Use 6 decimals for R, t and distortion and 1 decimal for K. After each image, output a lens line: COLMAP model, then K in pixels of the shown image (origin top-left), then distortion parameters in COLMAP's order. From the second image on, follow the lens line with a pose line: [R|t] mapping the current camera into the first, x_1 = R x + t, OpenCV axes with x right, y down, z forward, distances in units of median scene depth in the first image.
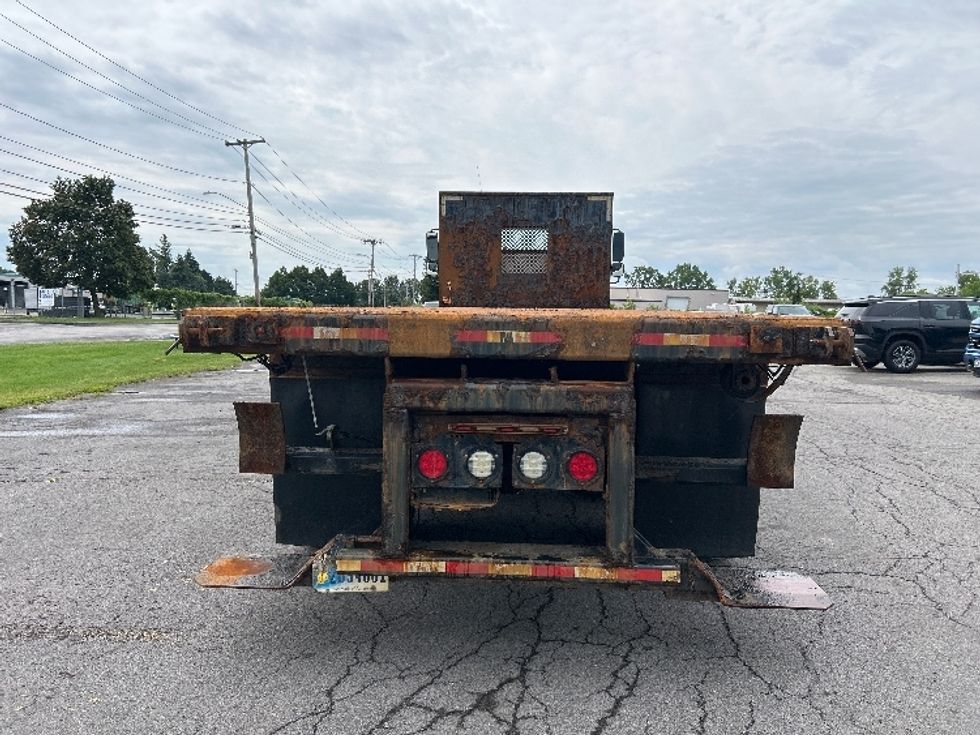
lens RADIAL K [[738.0, 0, 491.5], [0, 738.0, 370.0], [0, 0, 1]] dist [0.056101, -0.064018]
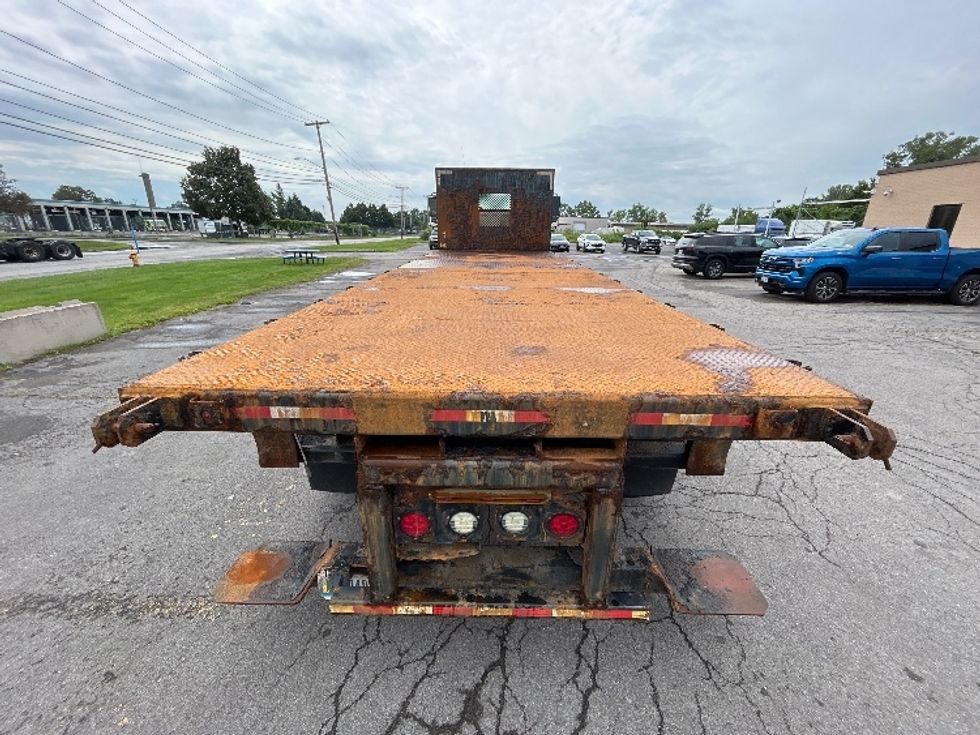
lens RADIAL K [[396.5, 0, 489.4], [0, 396.5, 369.5], [0, 0, 1]] dist [-0.005368, 0.001847]
pose [[0.999267, -0.015902, 0.034820, 0.001620], [0.006368, 0.966012, 0.258419, -0.058604], [-0.037746, -0.258008, 0.965405, 0.144462]]
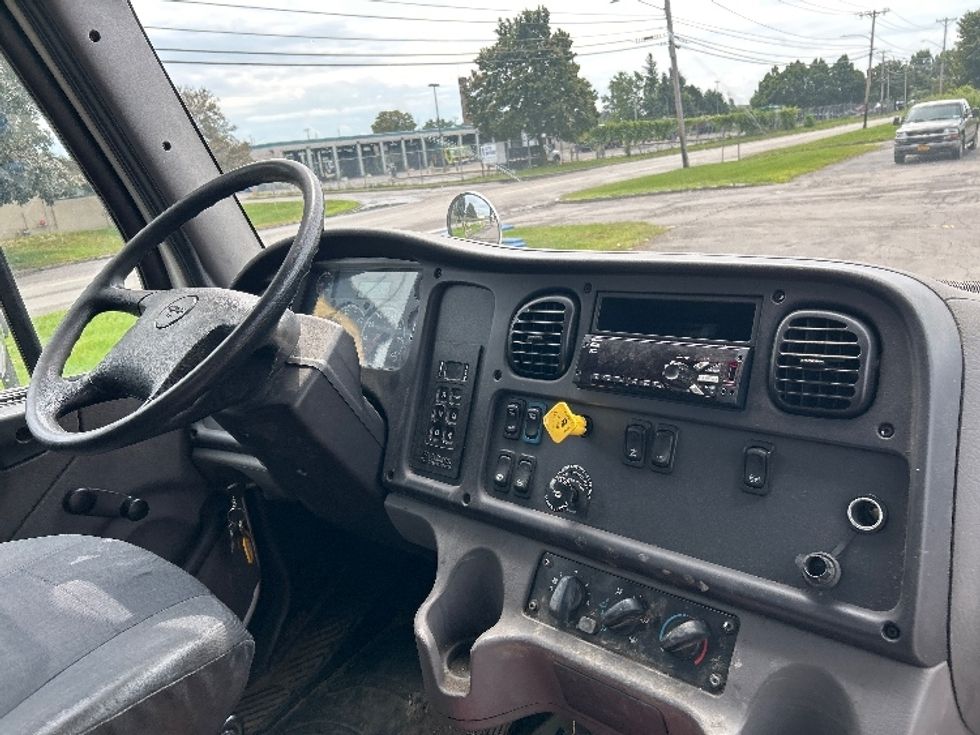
lens RADIAL K [[736.7, 0, 494.4], [0, 736.7, 367.9], [0, 0, 1]] dist [0.022549, -0.019879]
pose [[0.793602, 0.063427, -0.605122, 0.081418], [0.085852, 0.972928, 0.214572, -0.169449], [0.602350, -0.222236, 0.766672, 1.064119]]
